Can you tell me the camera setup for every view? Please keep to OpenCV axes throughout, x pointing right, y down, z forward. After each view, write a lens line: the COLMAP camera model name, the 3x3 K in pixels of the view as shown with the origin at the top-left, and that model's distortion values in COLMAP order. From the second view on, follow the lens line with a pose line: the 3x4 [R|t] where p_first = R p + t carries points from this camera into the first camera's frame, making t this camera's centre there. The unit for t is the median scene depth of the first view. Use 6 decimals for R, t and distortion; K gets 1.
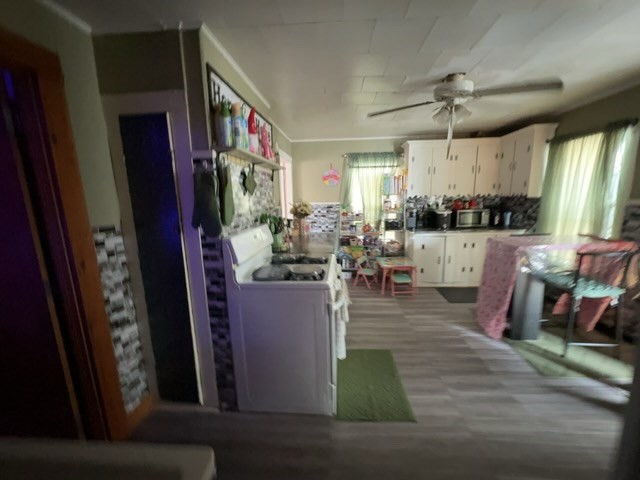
lens RADIAL K [[255.7, 0, 322.3], [0, 255.7, 238.7], [0, 0, 1]] dist [-0.000325, -0.000078]
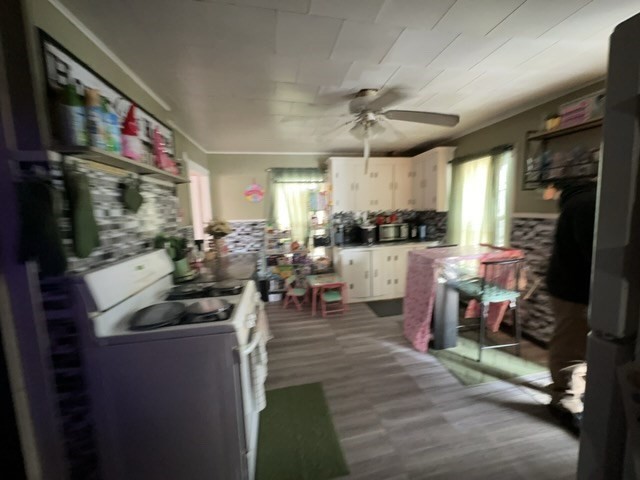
lens RADIAL K [[255.7, 0, 322.3], [0, 255.7, 238.7], [0, 0, 1]] dist [-0.000325, -0.000078]
pose [[0.967020, -0.036813, 0.252025, 0.059259], [0.052121, 0.997162, -0.054333, -0.017662], [-0.249309, 0.065677, 0.966194, 0.093768]]
